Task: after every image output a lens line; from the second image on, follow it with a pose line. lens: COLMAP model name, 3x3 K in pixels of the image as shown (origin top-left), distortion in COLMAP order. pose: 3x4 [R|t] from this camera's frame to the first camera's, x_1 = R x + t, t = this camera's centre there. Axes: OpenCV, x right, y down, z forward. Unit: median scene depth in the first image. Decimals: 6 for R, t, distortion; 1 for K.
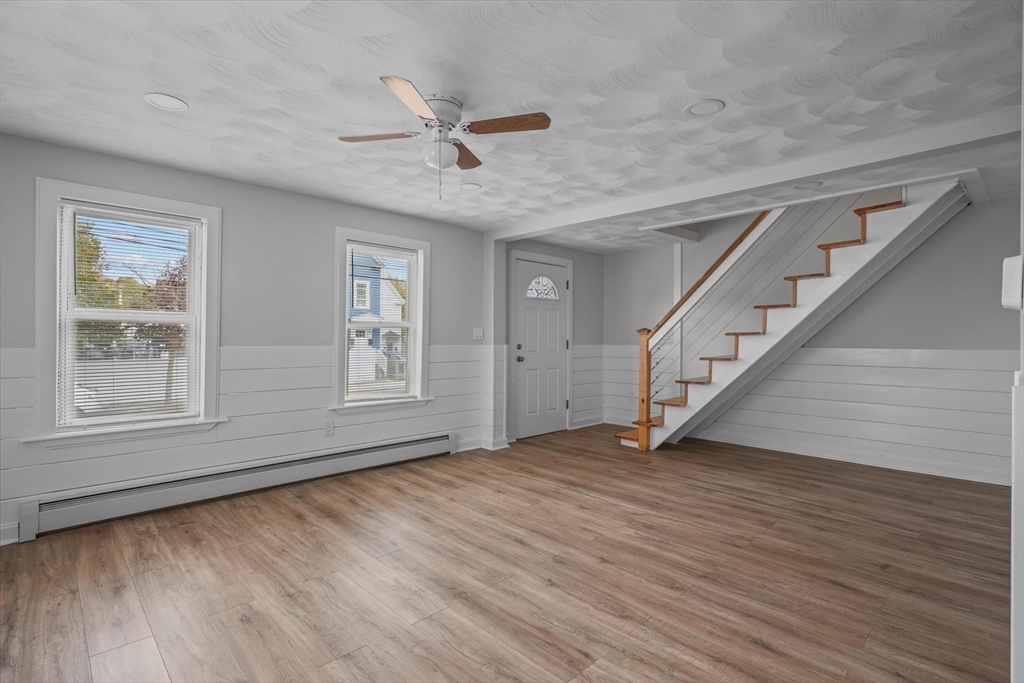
lens RADIAL K [[489.3, 0, 509.6], [0, 489.3, 345.6], [0, 0, 1]] dist [-0.004672, 0.001115]
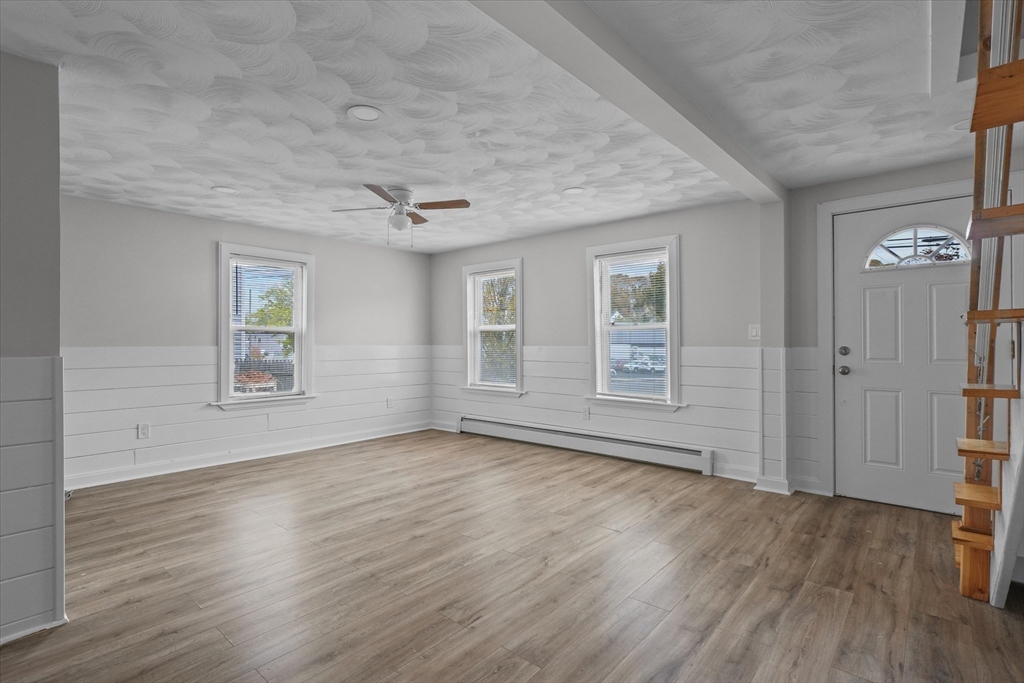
lens RADIAL K [[489.3, 0, 510.4], [0, 489.3, 342.2], [0, 0, 1]] dist [-0.004672, 0.001115]
pose [[0.090520, -0.002121, -0.995892, 0.877379], [-0.010843, 0.999936, -0.003115, -0.003536], [0.995836, 0.011080, 0.090491, 0.730911]]
